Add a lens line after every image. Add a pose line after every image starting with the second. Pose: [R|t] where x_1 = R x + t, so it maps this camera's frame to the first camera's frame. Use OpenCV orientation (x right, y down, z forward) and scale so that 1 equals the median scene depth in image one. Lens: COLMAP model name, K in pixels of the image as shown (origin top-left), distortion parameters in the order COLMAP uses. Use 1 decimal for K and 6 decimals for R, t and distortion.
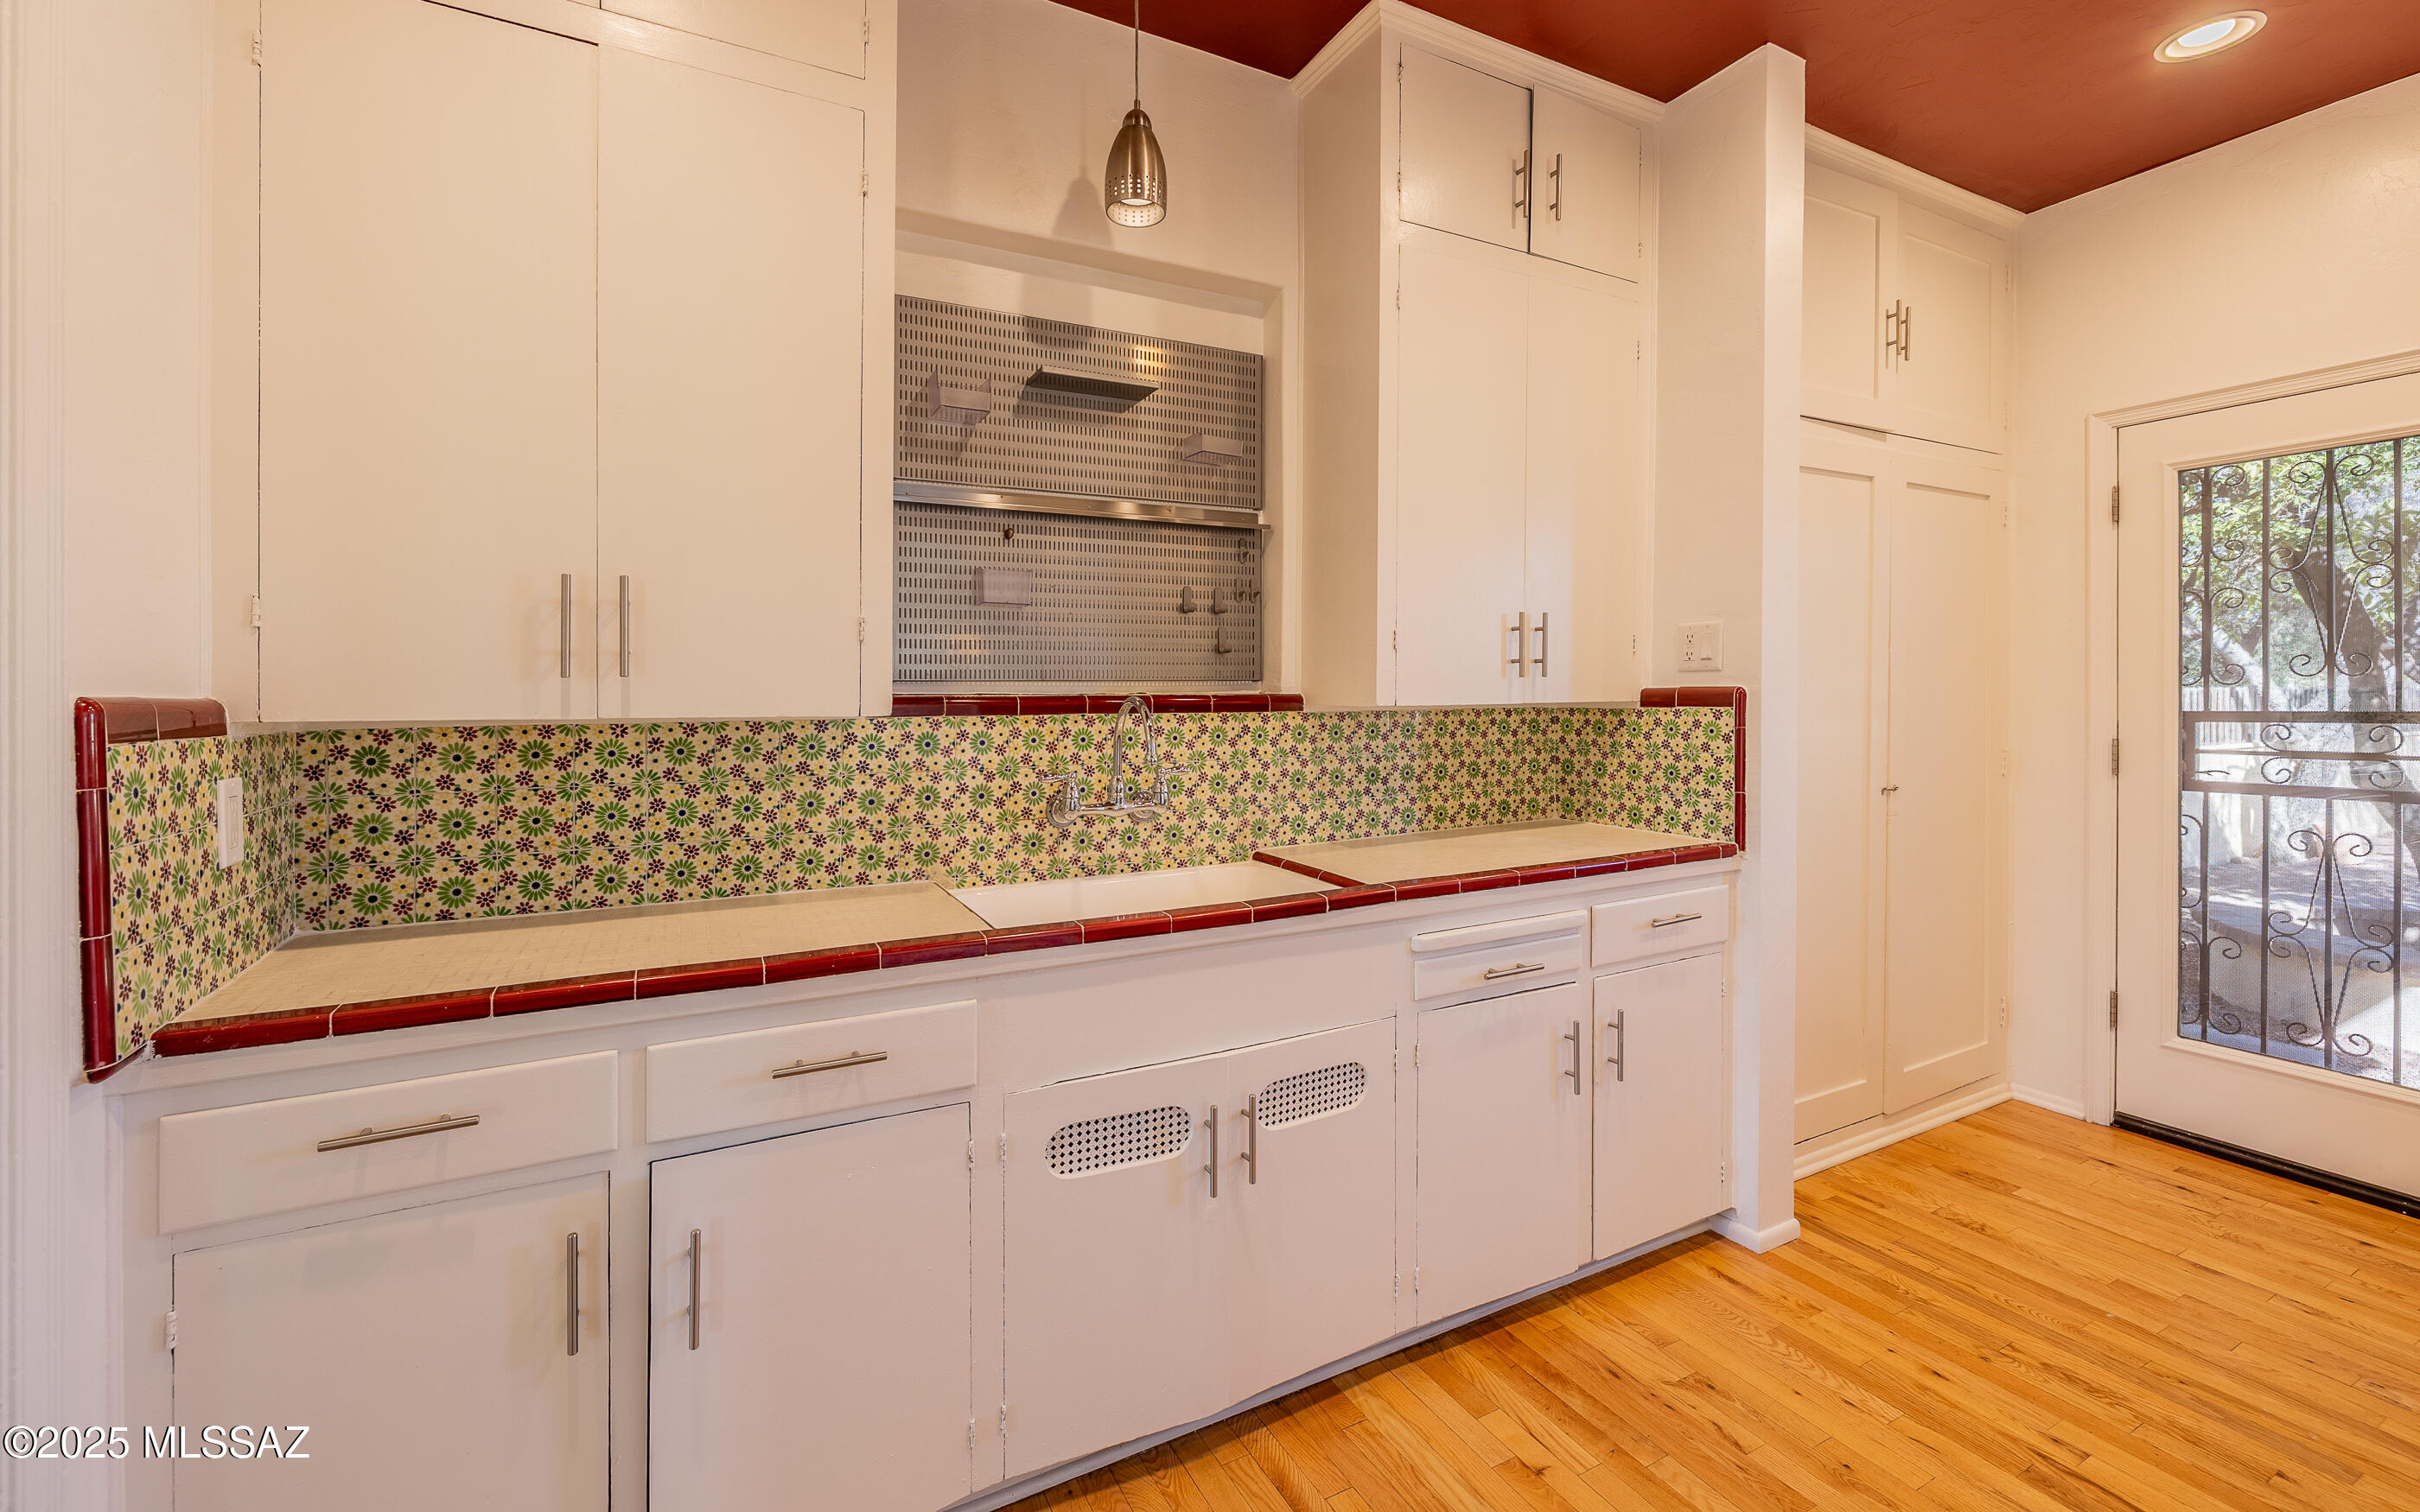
lens RADIAL K [[1021.0, 0, 1221.8], [0, 1021.0, 681.9], [0, 0, 1]] dist [-0.000912, -0.000546]
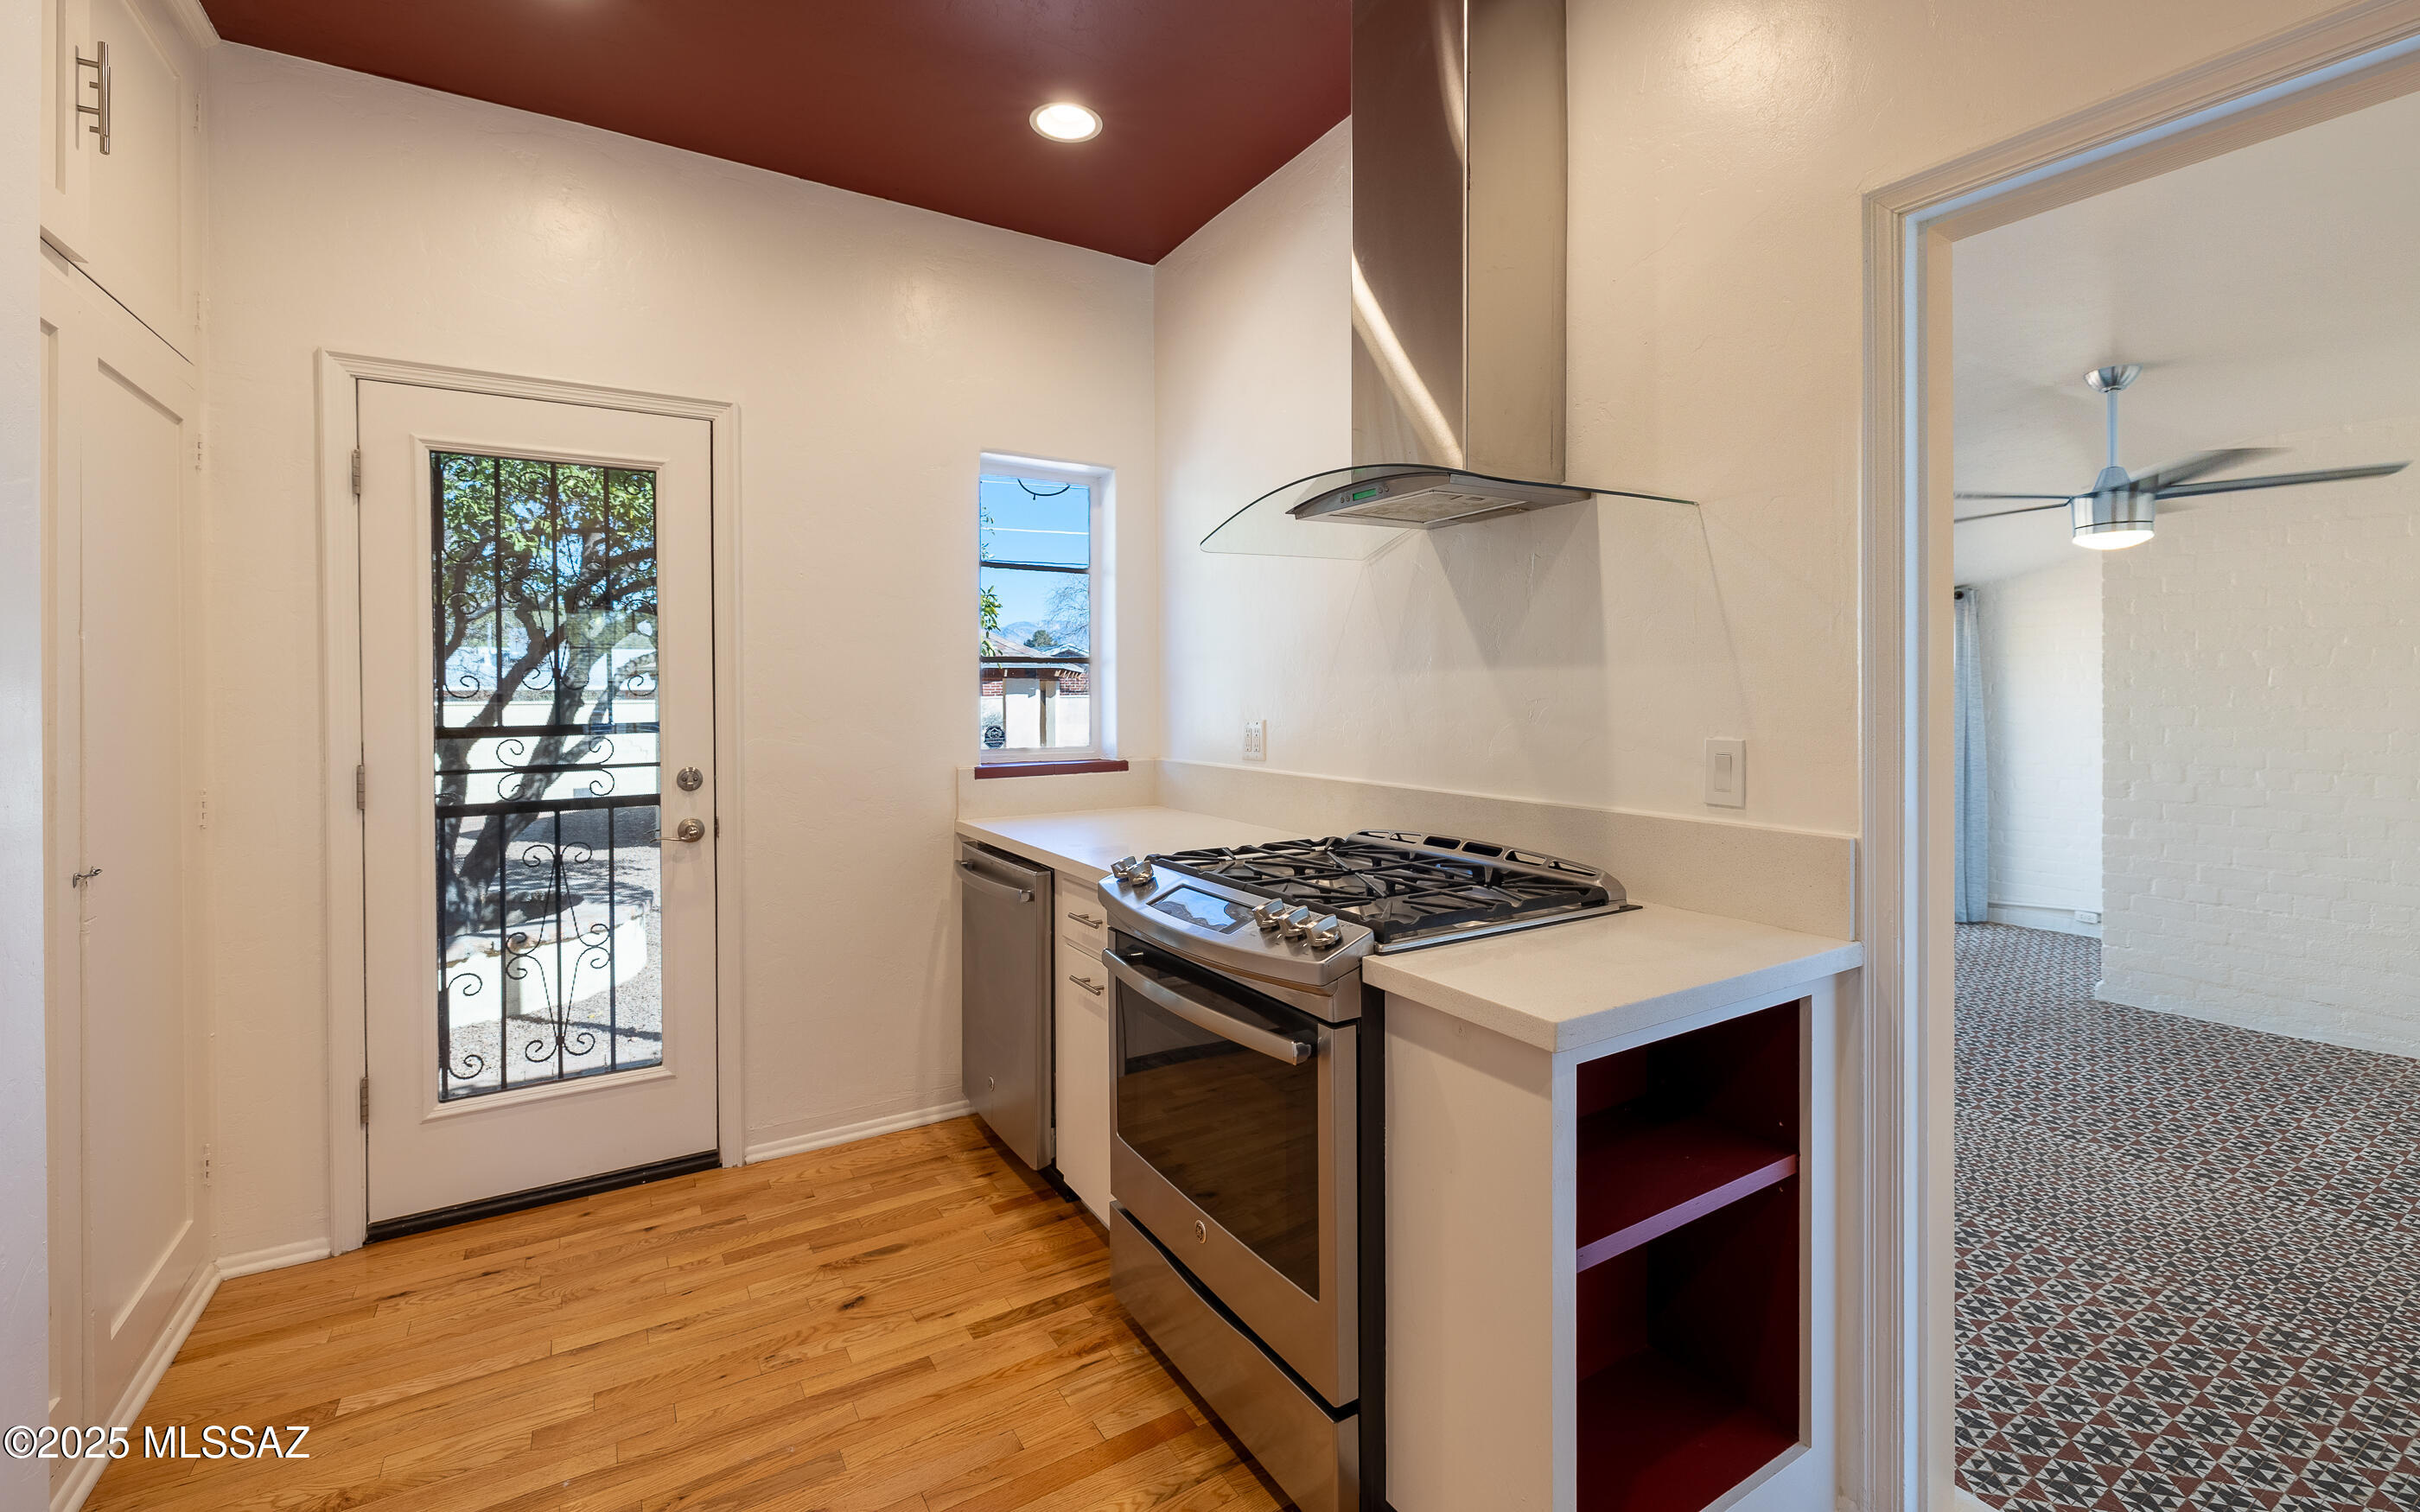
lens RADIAL K [[1021.0, 0, 1213.6], [0, 1021.0, 689.0], [0, 0, 1]] dist [-0.000912, -0.000546]
pose [[-0.065308, 0.012959, 0.997781, 0.027602], [-0.006105, 0.999892, -0.013386, 0.004725], [-0.997846, -0.006966, -0.065222, 0.494543]]
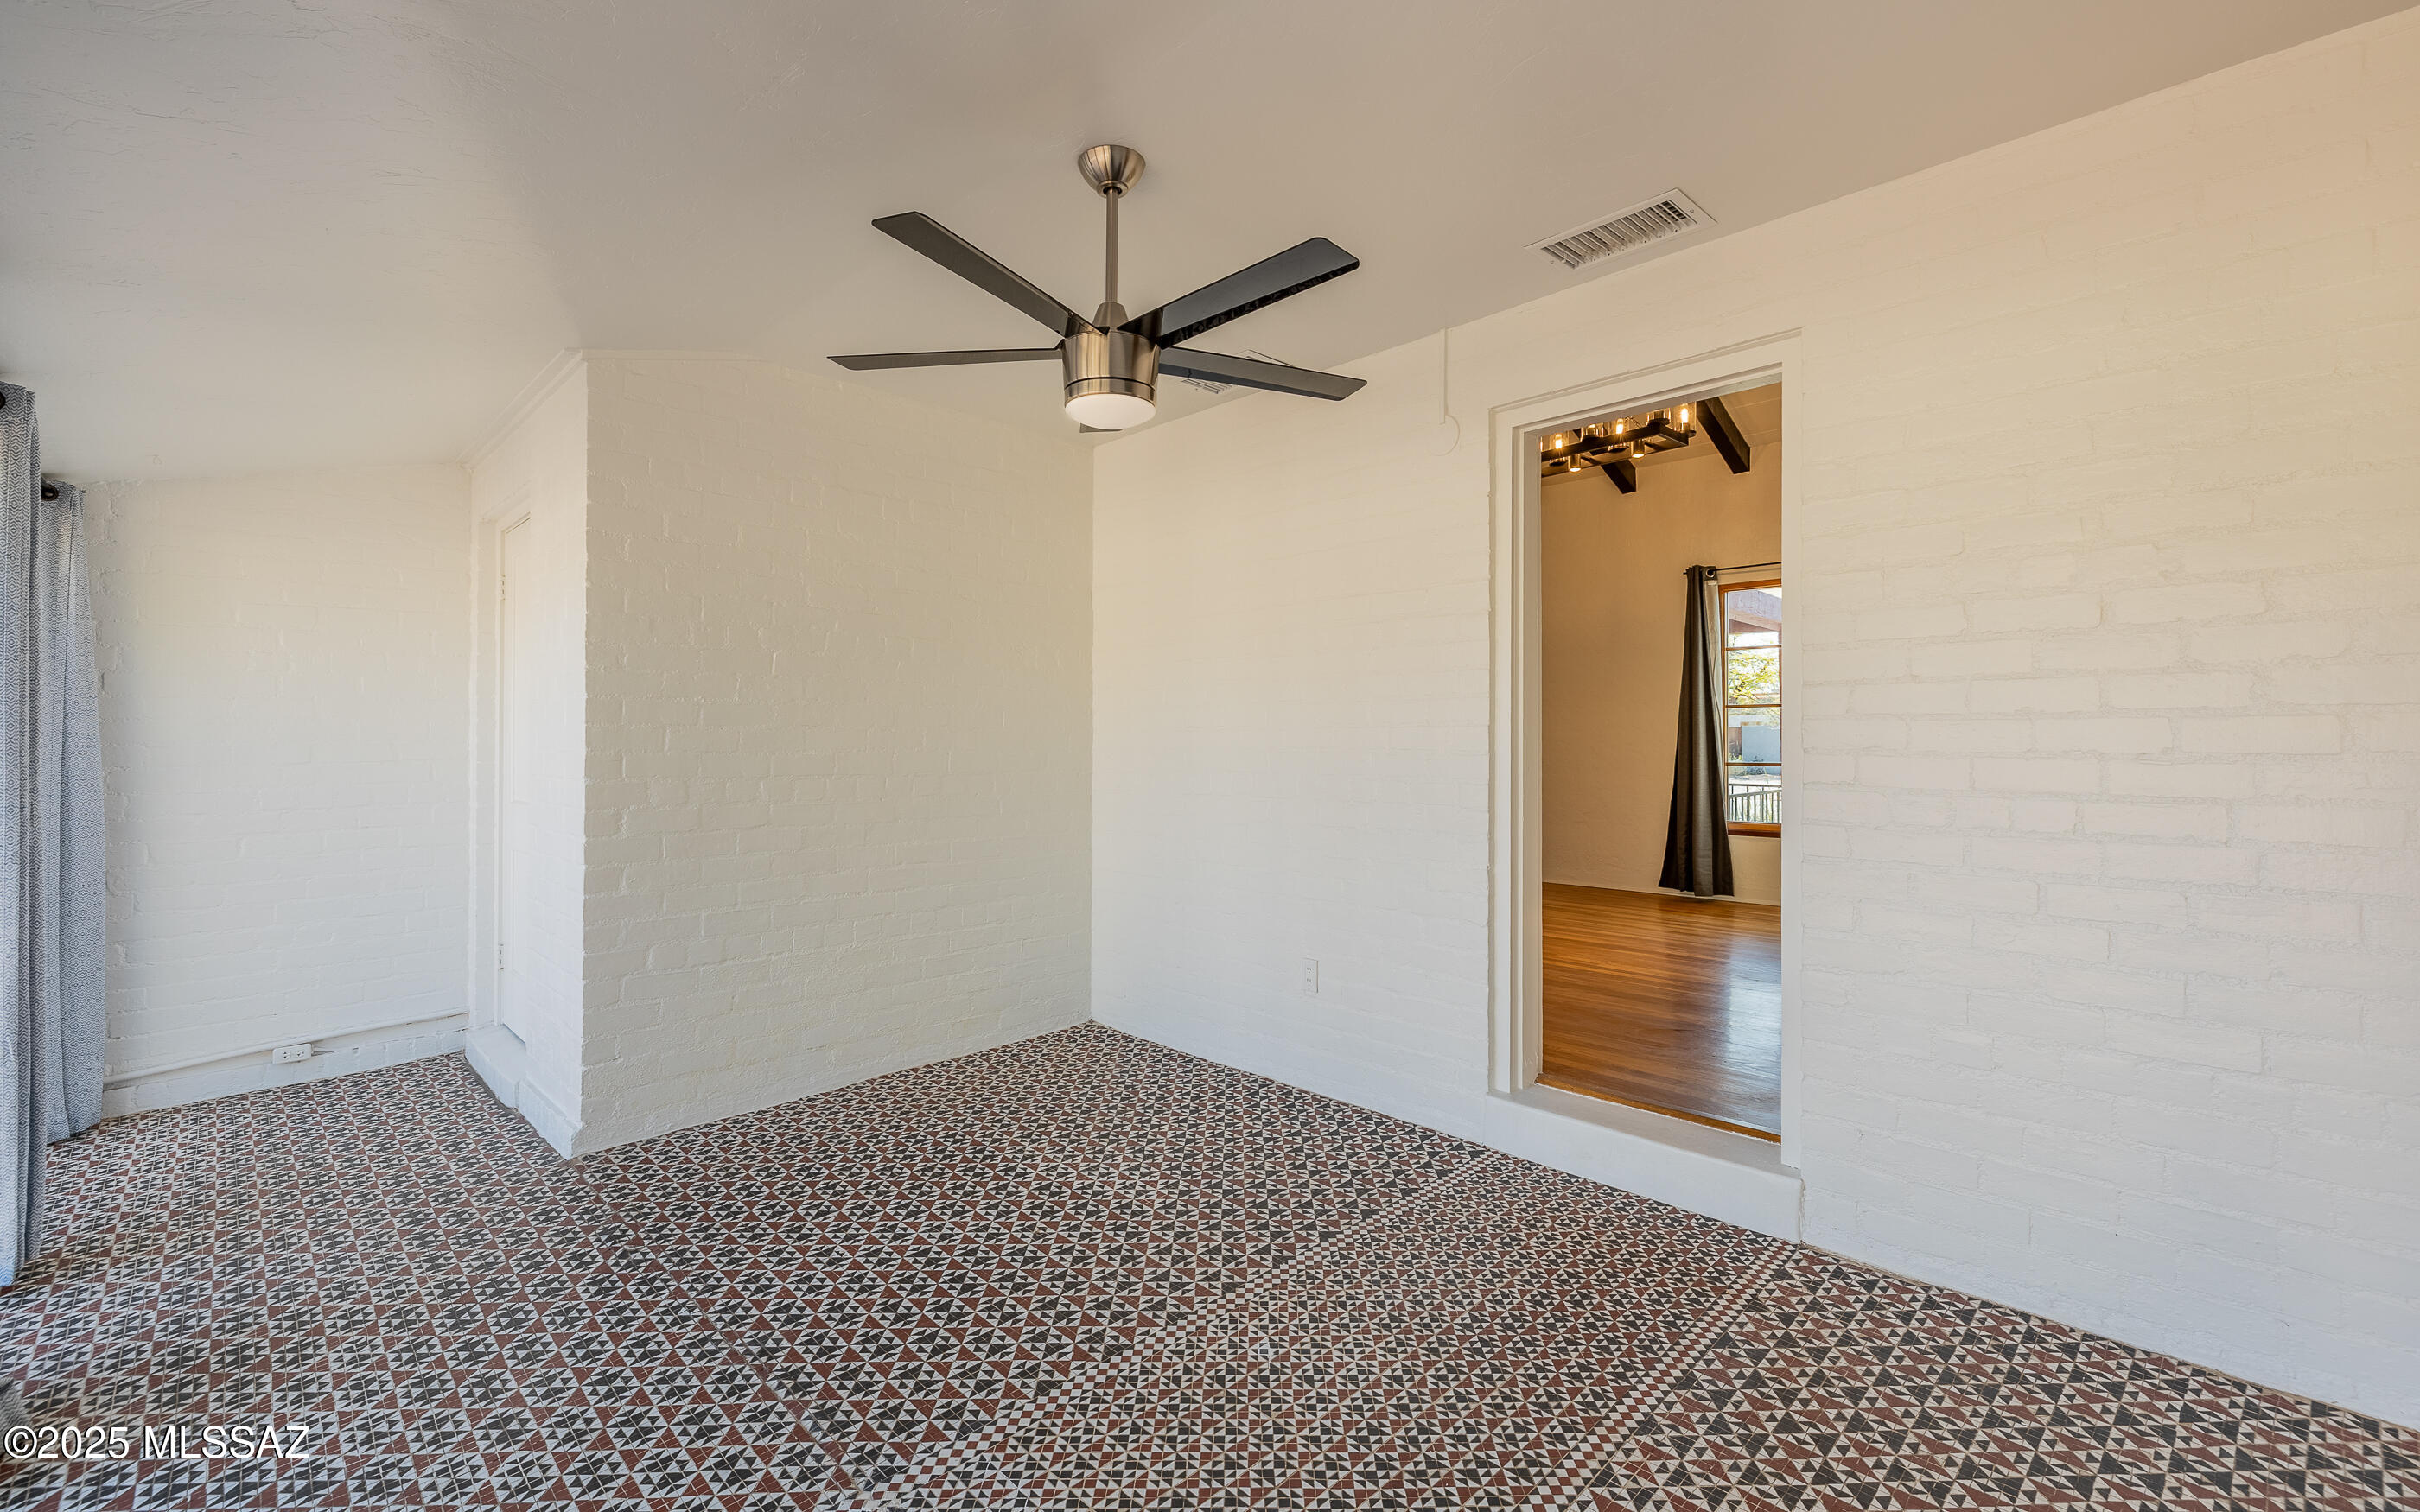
lens RADIAL K [[1021.0, 0, 1215.8], [0, 1021.0, 732.0], [0, 0, 1]] dist [-0.000912, -0.000546]
pose [[-0.967479, 0.012331, -0.252650, 1.490144], [0.013711, 0.999899, -0.003702, 0.061883], [0.252579, -0.007045, -0.967551, 0.066772]]
